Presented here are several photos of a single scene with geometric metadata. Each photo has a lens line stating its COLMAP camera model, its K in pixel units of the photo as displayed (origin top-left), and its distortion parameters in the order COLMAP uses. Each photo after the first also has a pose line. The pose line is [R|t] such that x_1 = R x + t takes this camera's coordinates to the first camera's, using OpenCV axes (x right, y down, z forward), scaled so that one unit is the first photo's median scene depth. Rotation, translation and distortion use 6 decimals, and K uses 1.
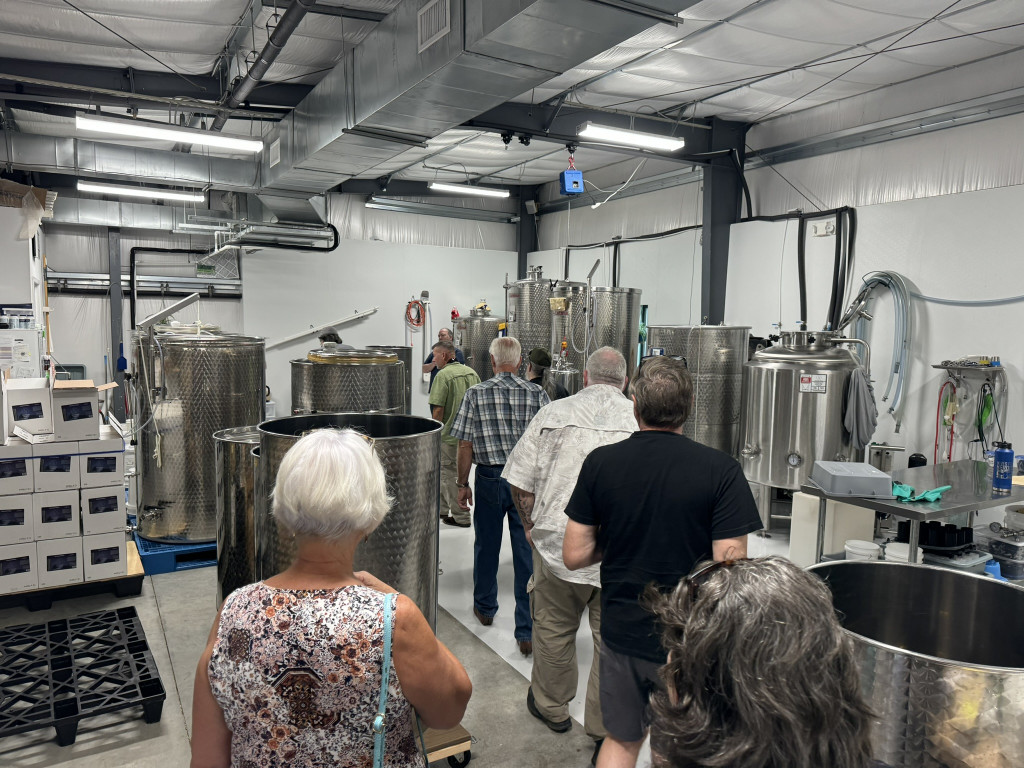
lens RADIAL K [[732.5, 0, 519.0], [0, 732.5, 388.0], [0, 0, 1]] dist [0.124474, -0.126037]
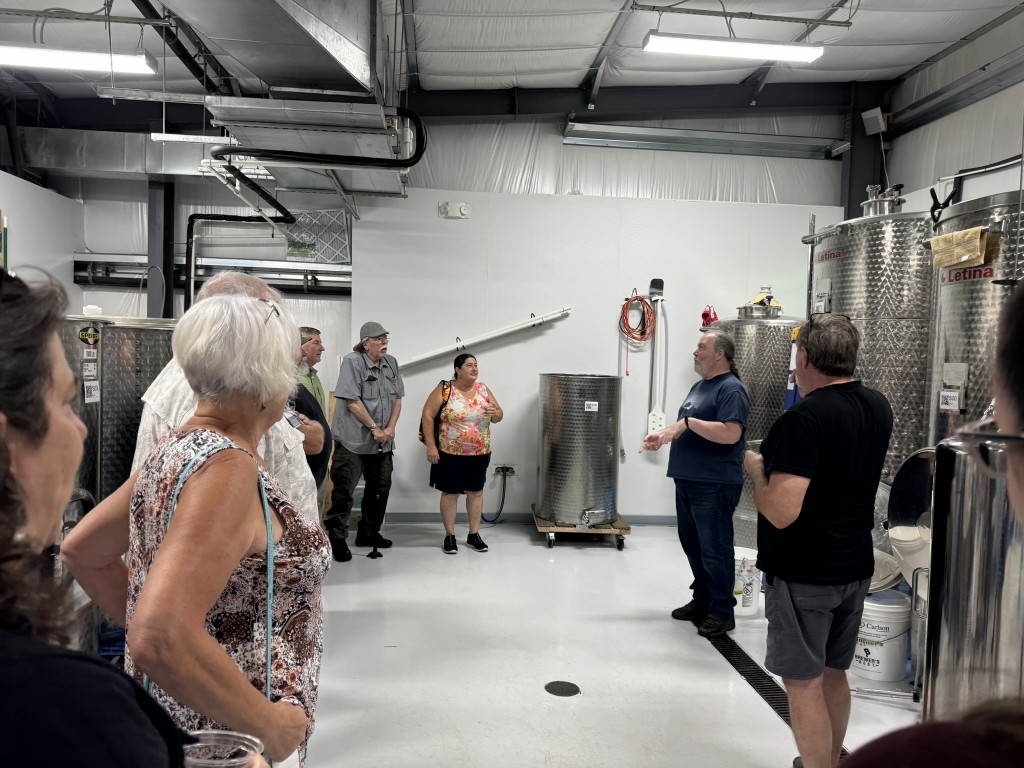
lens RADIAL K [[728.7, 0, 520.8], [0, 728.7, 380.8], [0, 0, 1]] dist [0.140015, -0.268549]
pose [[0.912455, 0.018611, -0.408754, 0.008627], [-0.046102, 0.997280, -0.057506, -0.024321], [0.406572, 0.071316, 0.910831, 0.621761]]
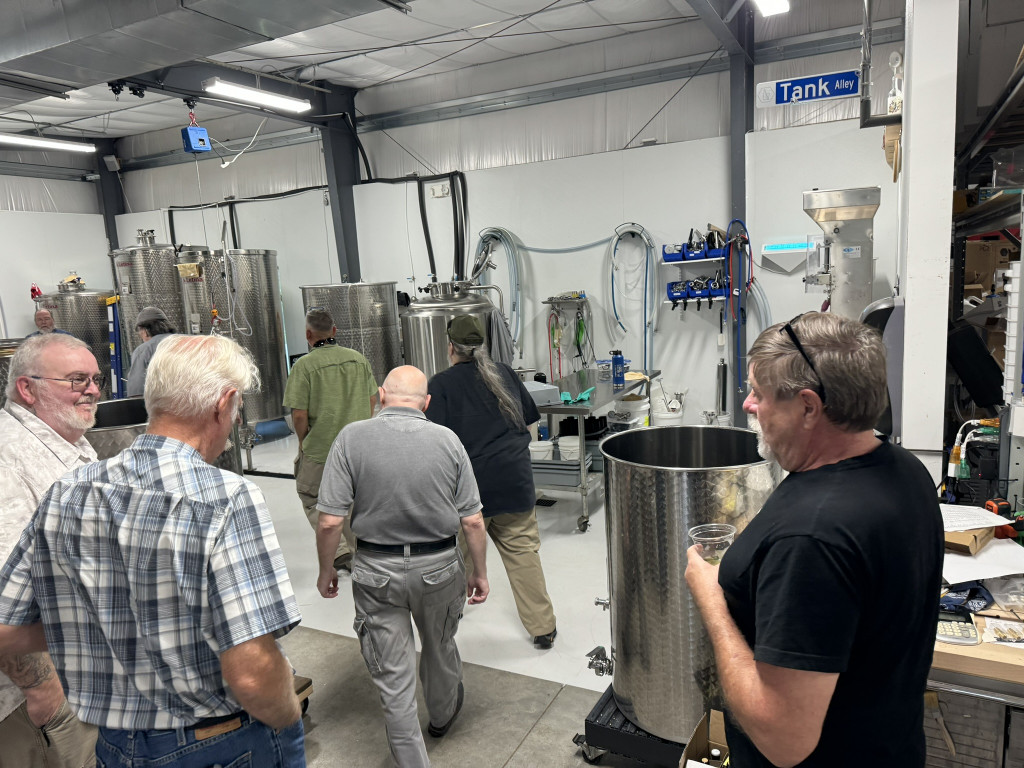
lens RADIAL K [[732.5, 0, 519.0], [0, 732.5, 388.0], [0, 0, 1]] dist [0.124474, -0.126037]
pose [[0.849775, -0.149204, 0.505590, -0.094792], [0.122205, 0.988738, 0.086388, 0.001475], [-0.512785, -0.011625, 0.858438, -0.029509]]
